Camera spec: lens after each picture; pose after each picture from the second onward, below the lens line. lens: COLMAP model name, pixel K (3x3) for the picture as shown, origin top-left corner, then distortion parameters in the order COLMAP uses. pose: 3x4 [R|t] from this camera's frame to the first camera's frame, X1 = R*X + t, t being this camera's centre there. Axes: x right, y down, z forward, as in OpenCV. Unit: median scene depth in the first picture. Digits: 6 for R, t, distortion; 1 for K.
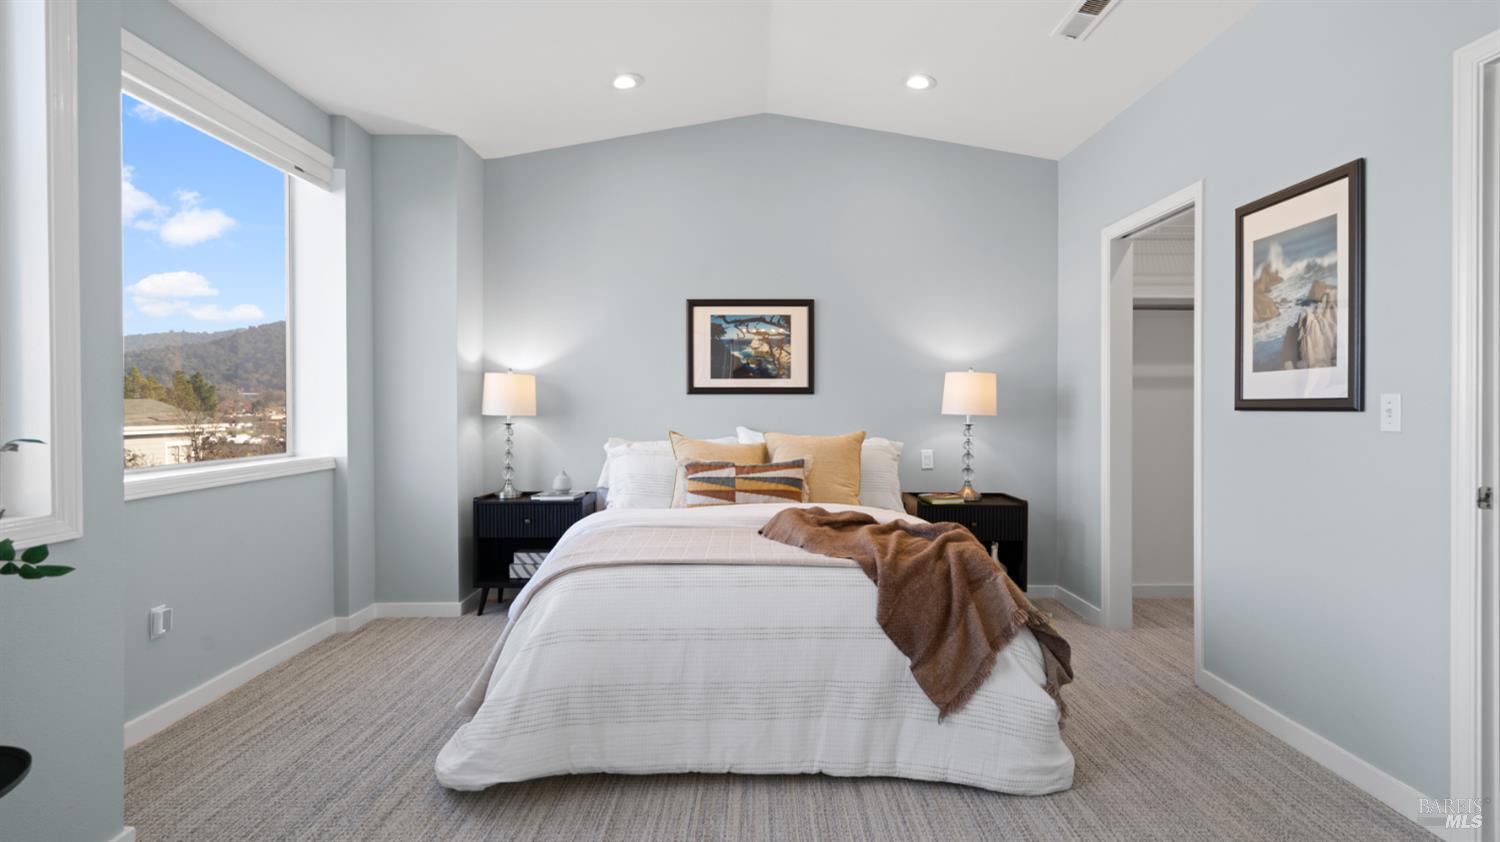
lens RADIAL K [[728.0, 0, 775.3], [0, 728.0, 417.3], [0, 0, 1]] dist [0.001245, -0.000211]
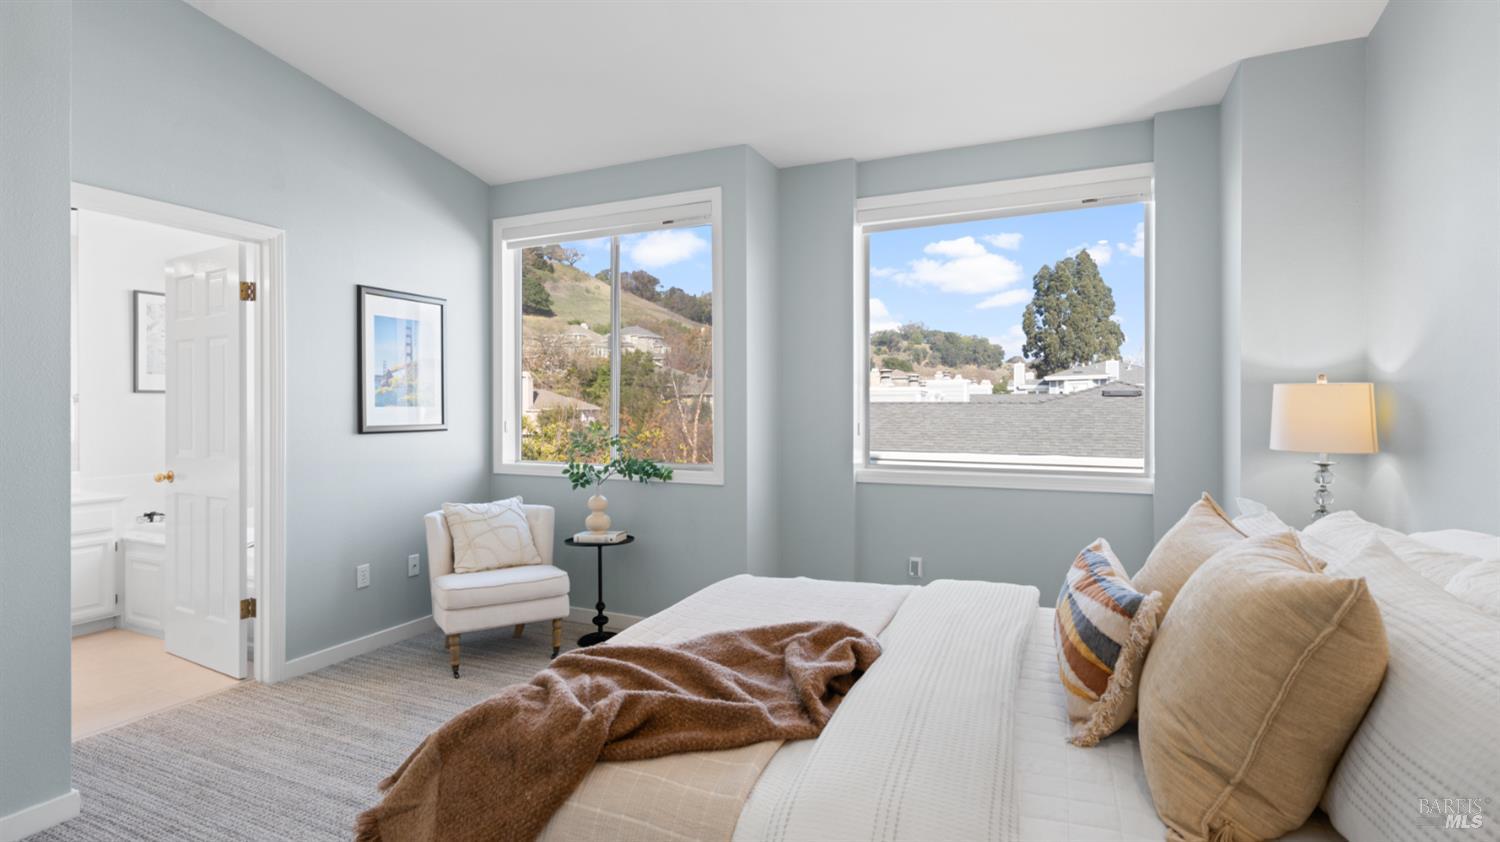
lens RADIAL K [[728.0, 0, 743.2], [0, 728.0, 419.6], [0, 0, 1]] dist [0.001245, -0.000211]
pose [[-0.451727, 0.018435, -0.891966, 0.469881], [-0.013035, 0.999543, 0.027260, -0.045042], [0.892061, 0.023941, -0.451280, 0.949615]]
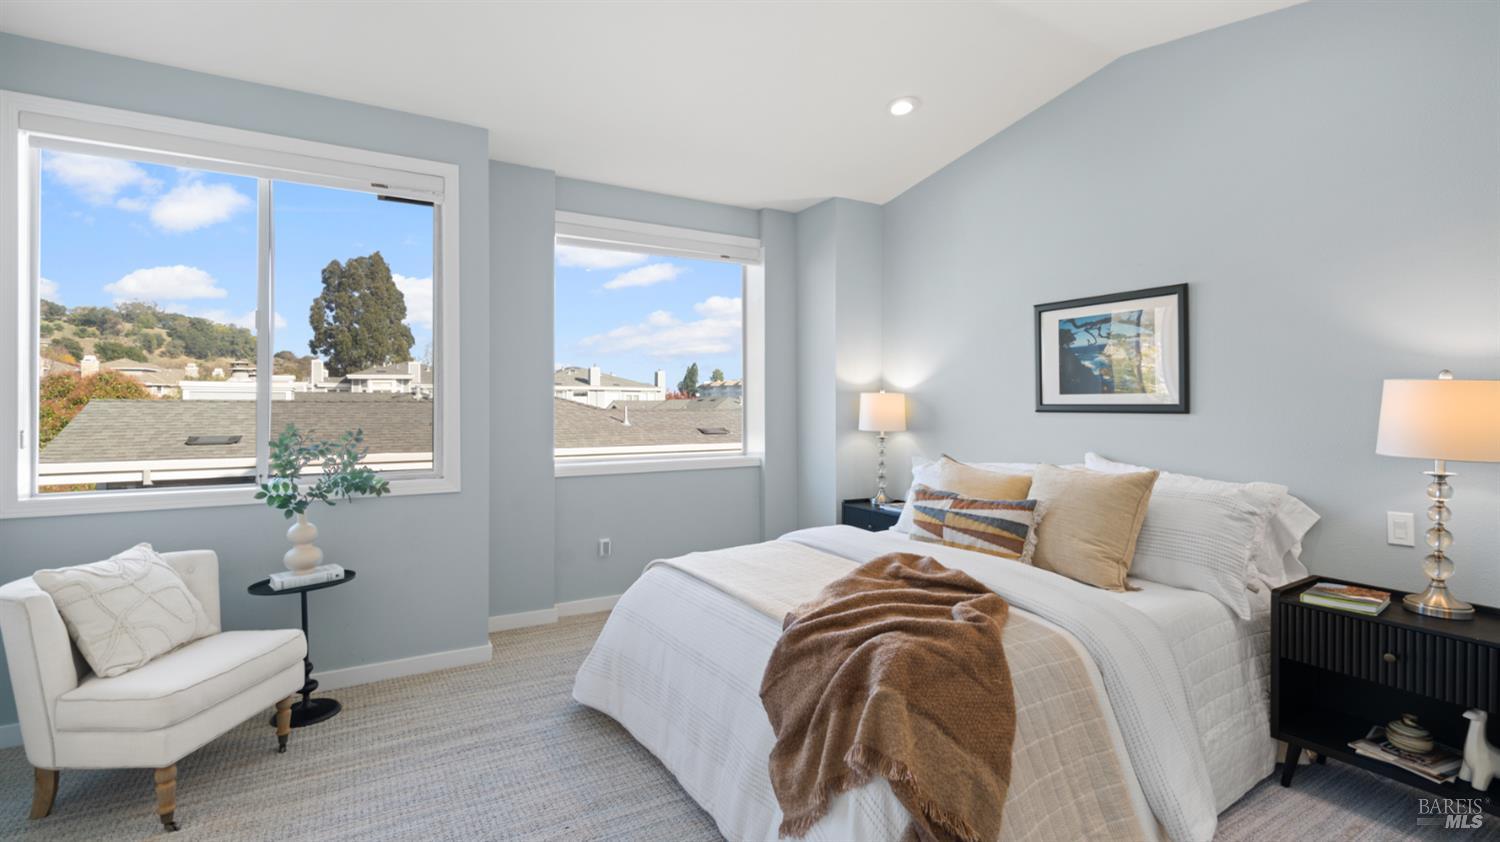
lens RADIAL K [[694.2, 0, 760.4], [0, 694.2, 405.5], [0, 0, 1]] dist [-0.009040, 0.001625]
pose [[0.492939, 0.002797, -0.870059, 0.533389], [-0.015225, 0.999869, -0.005411, -0.036163], [0.869931, 0.015914, 0.492917, 0.354260]]
